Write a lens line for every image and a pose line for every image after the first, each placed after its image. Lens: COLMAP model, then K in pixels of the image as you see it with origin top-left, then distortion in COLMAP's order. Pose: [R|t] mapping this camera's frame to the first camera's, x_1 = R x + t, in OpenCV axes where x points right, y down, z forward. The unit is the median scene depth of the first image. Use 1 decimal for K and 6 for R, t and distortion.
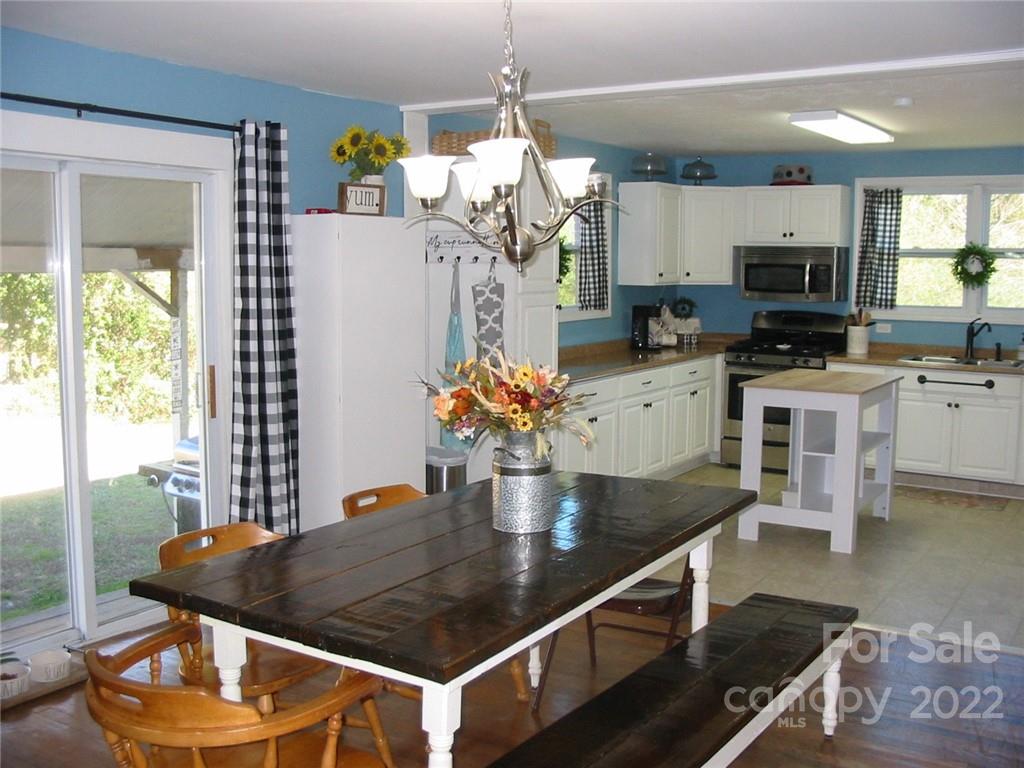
lens RADIAL K [[1069.2, 0, 512.0], [0, 1069.2, 384.0], [0, 0, 1]] dist [-0.169649, 0.231865]
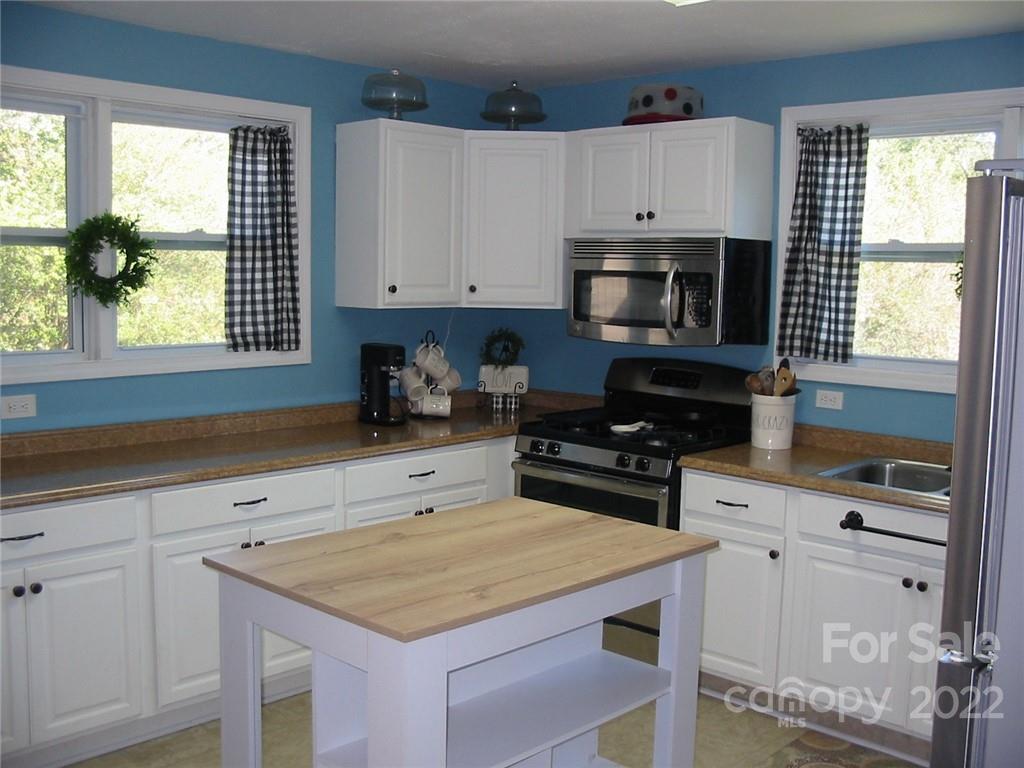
lens RADIAL K [[1069.2, 0, 512.0], [0, 1069.2, 384.0], [0, 0, 1]] dist [-0.169649, 0.231865]
pose [[0.981870, 0.033894, -0.186502, 0.299397], [-0.036703, 0.999259, -0.011627, -0.049247], [0.185970, 0.018261, 0.982386, 0.469865]]
